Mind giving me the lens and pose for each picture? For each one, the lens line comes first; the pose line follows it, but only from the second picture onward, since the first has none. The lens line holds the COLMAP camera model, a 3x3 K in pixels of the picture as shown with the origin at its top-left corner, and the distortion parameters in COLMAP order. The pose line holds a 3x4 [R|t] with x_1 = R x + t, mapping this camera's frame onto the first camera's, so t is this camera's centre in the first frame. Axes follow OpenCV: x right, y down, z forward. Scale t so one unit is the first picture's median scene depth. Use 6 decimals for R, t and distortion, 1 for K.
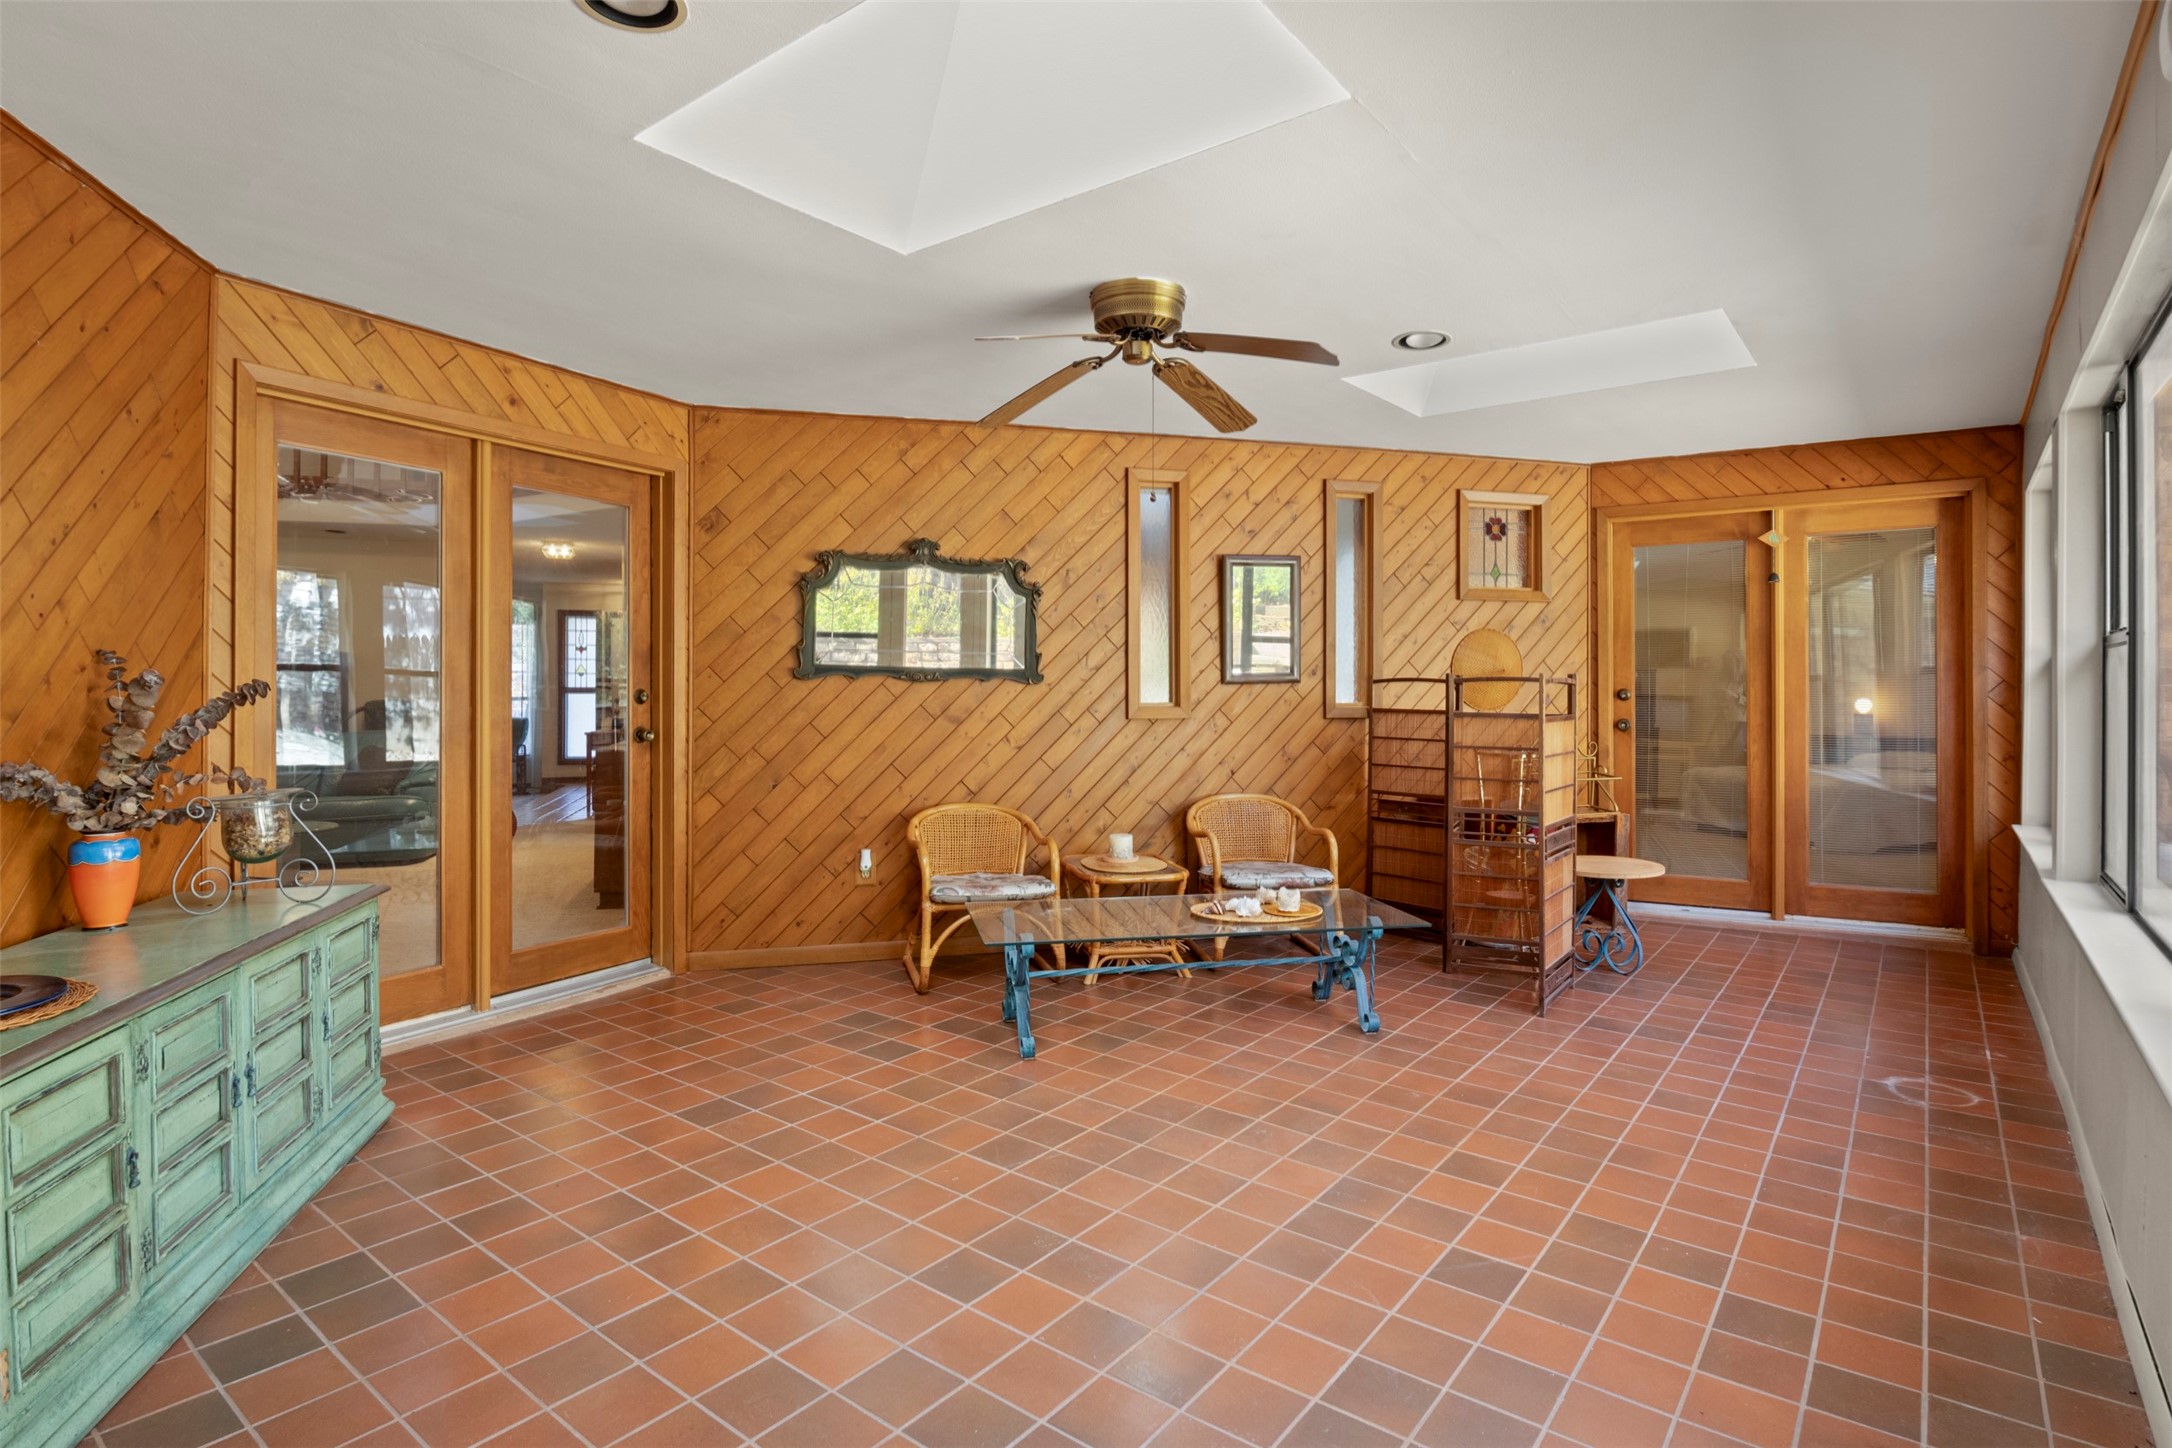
lens RADIAL K [[1091.4, 0, 1091.3], [0, 1091.4, 701.1], [0, 0, 1]] dist [-0.010101, -0.003769]
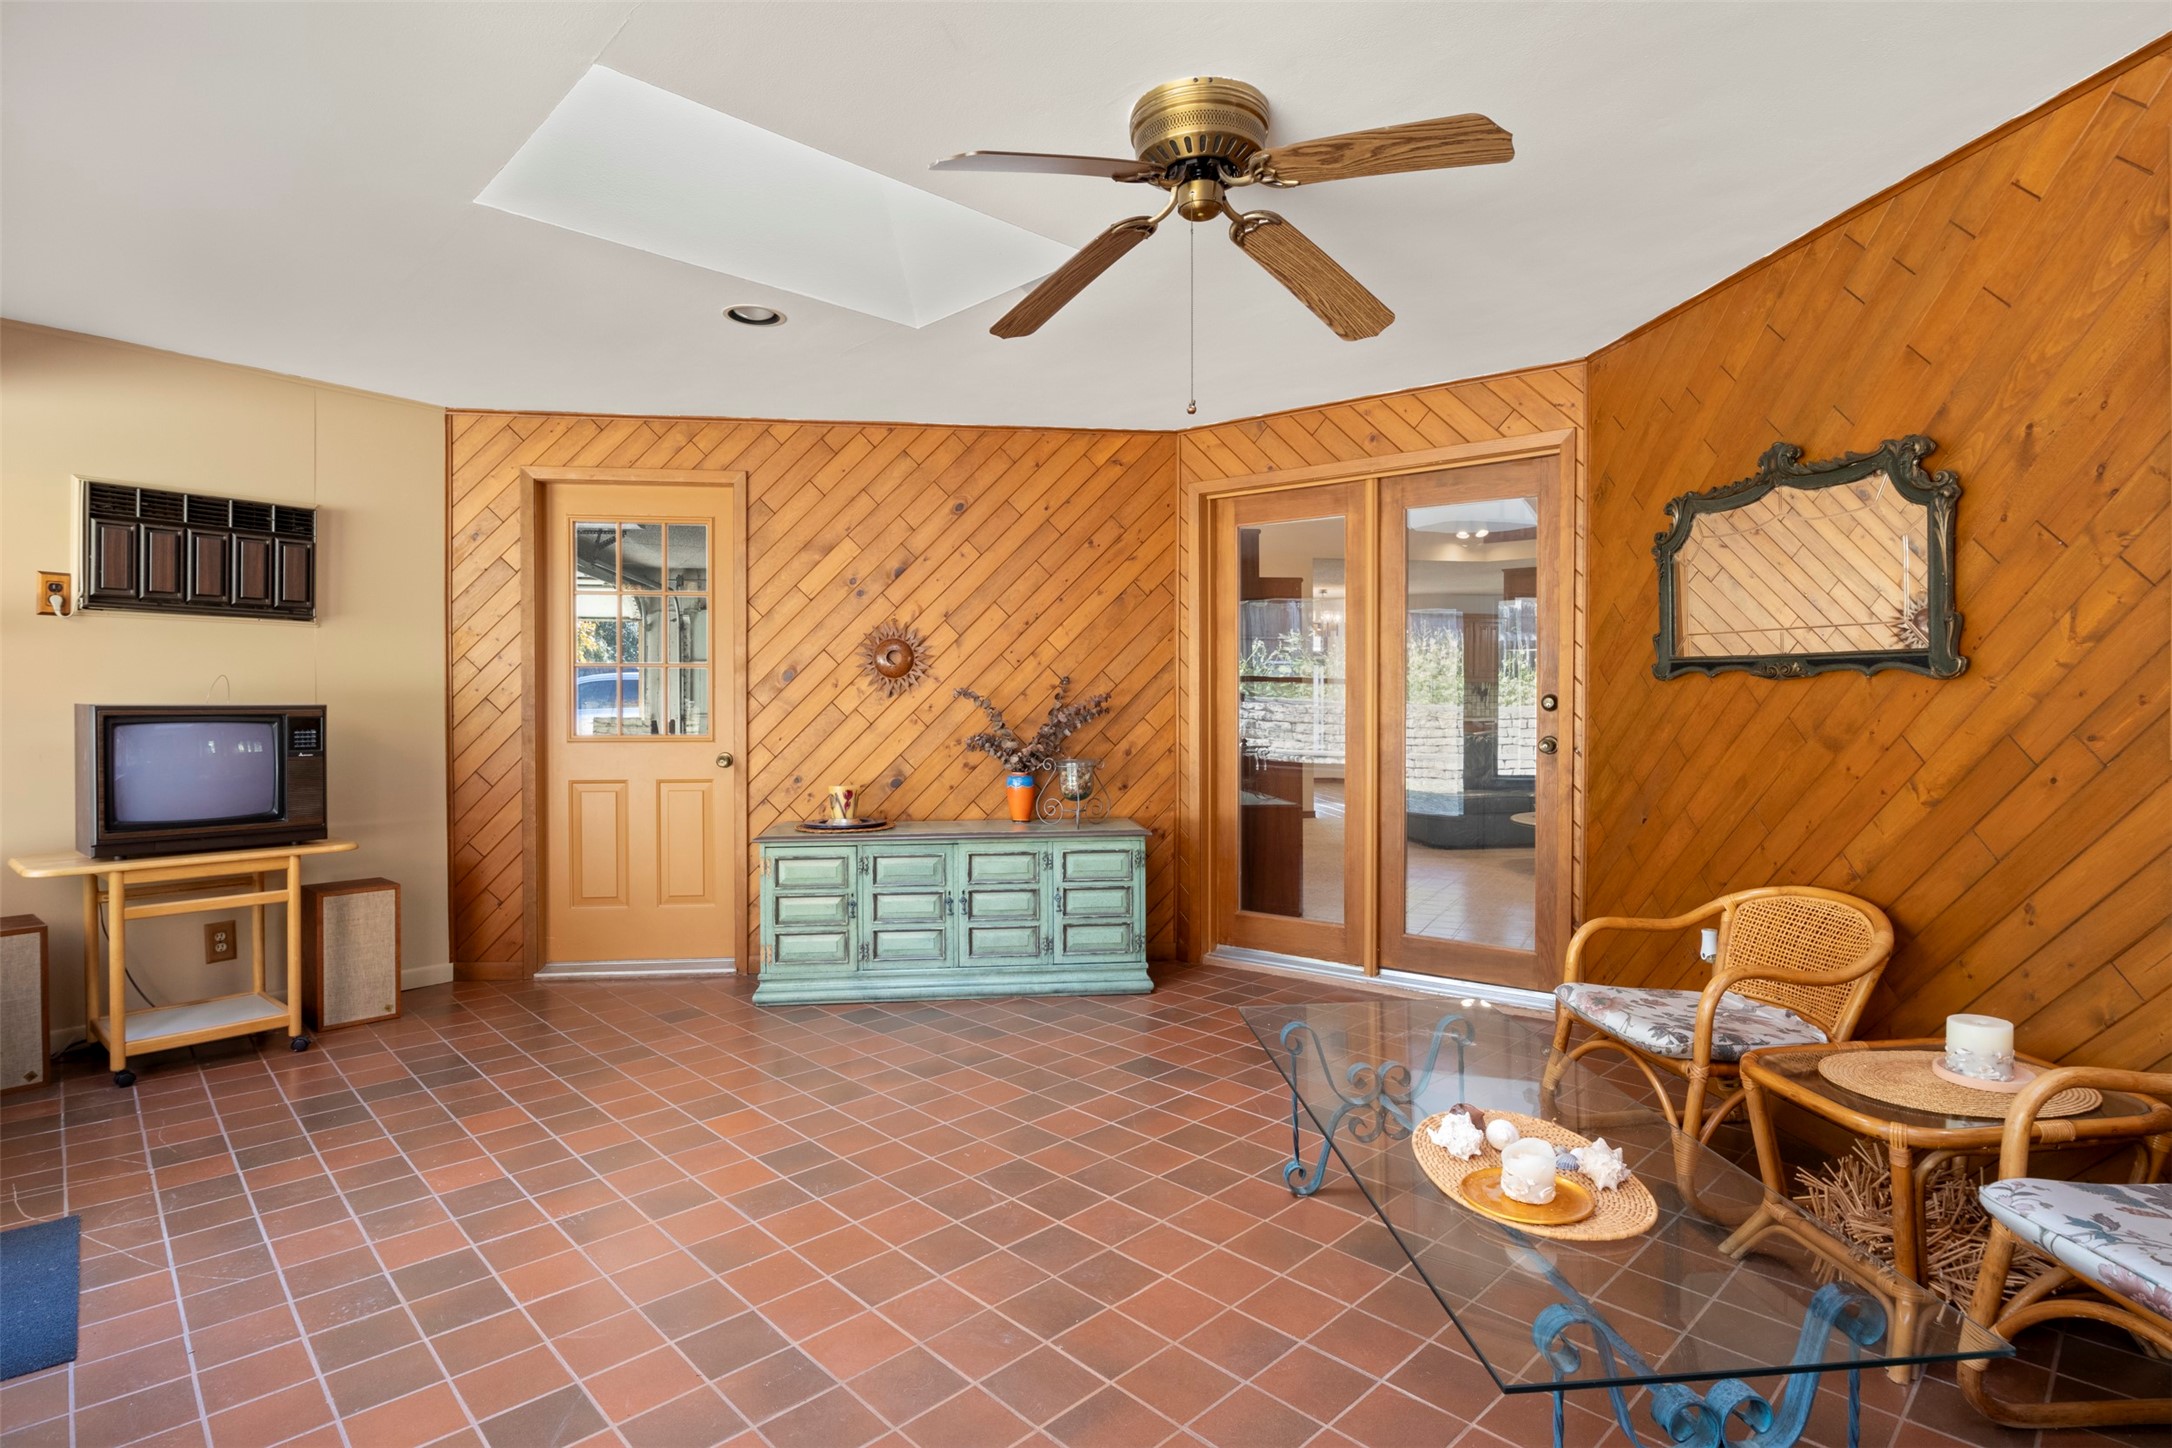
lens RADIAL K [[1091.4, 0, 1084.9], [0, 1091.4, 714.0], [0, 0, 1]] dist [-0.010101, -0.003769]
pose [[-0.148406, 0.010075, -0.988875, 0.610873], [-0.006992, 0.999912, 0.011237, -0.002644], [0.988902, 0.008582, -0.148322, 0.855130]]
